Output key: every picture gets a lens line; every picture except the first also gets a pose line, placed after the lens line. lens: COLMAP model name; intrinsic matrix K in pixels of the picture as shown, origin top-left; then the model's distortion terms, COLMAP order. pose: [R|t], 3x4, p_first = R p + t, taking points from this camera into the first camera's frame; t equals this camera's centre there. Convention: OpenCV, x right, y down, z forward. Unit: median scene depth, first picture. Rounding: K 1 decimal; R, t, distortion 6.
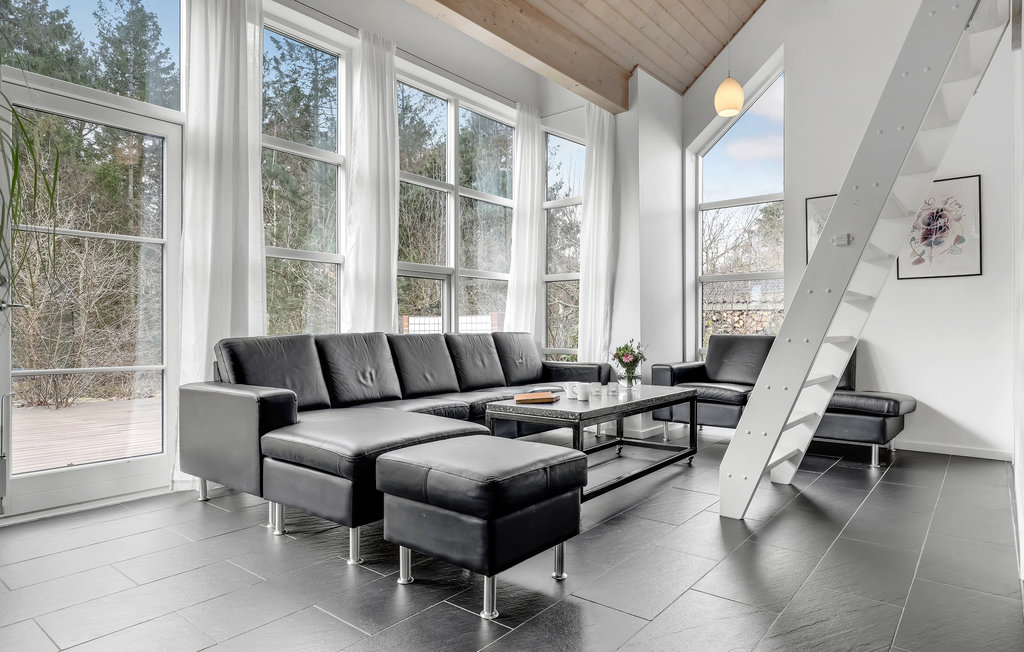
lens RADIAL K [[602.2, 0, 512.1], [0, 602.2, 299.3], [0, 0, 1]] dist [-0.001869, 0.000026]
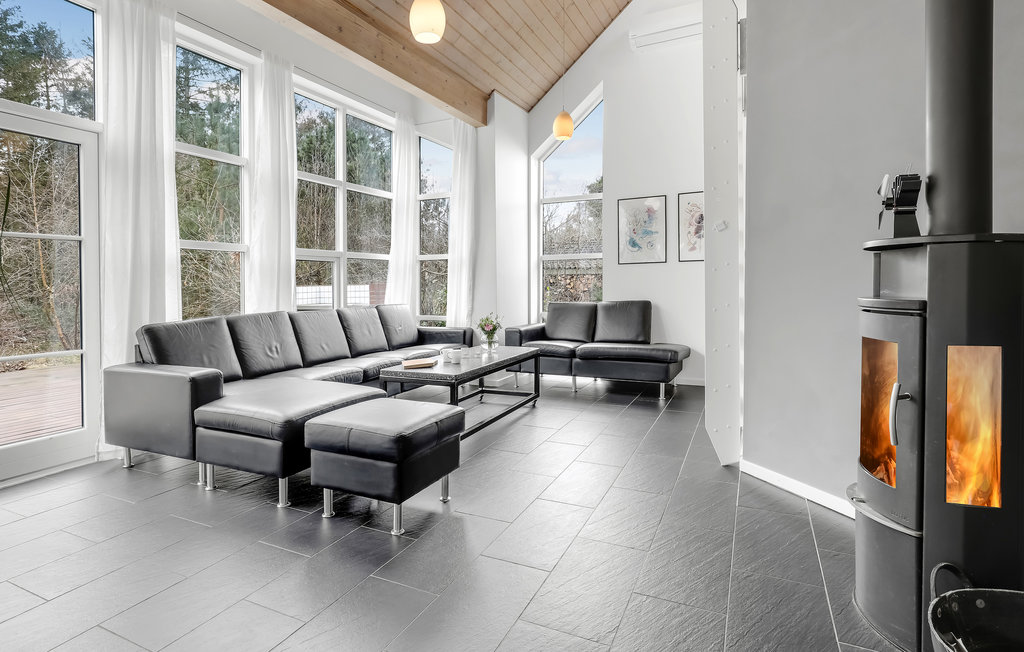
lens RADIAL K [[536.6, 0, 502.1], [0, 536.6, 265.1], [0, 0, 1]] dist [0.000184, 0.001014]
pose [[0.972878, -0.002850, 0.231301, -0.044907], [-0.000989, 0.999864, 0.016478, -0.054382], [-0.231316, -0.016260, 0.972743, -0.122208]]
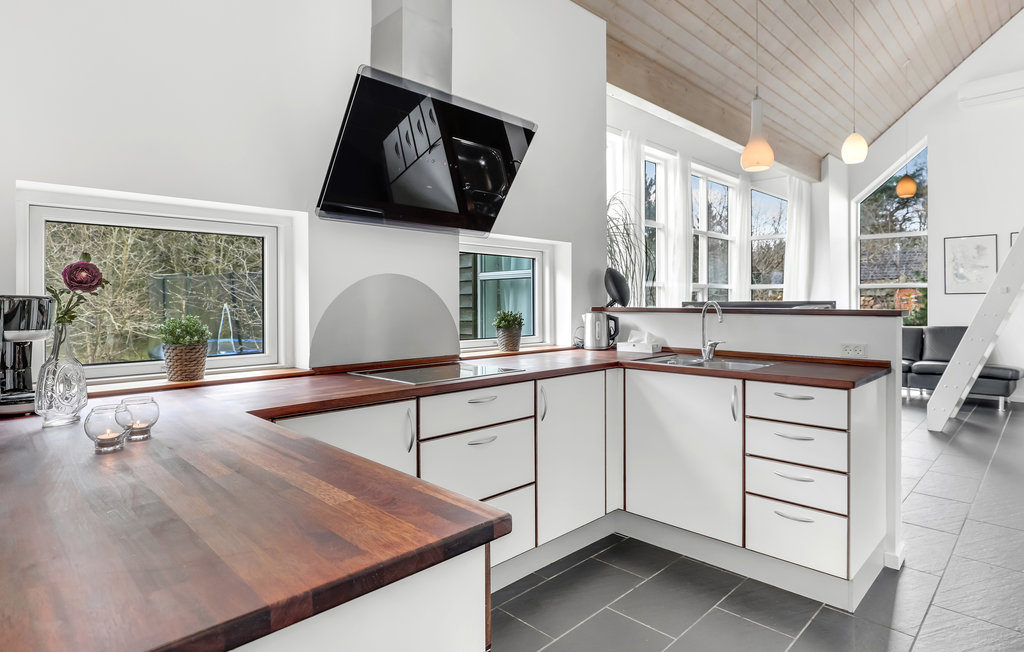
lens RADIAL K [[568.8, 0, 510.1], [0, 568.8, 270.7], [0, 0, 1]] dist [-0.003033, -0.000316]
pose [[0.996286, -0.006275, -0.085873, -0.612655], [0.006796, 0.999960, 0.005780, -0.126549], [0.085833, -0.006343, 0.996289, -0.671062]]
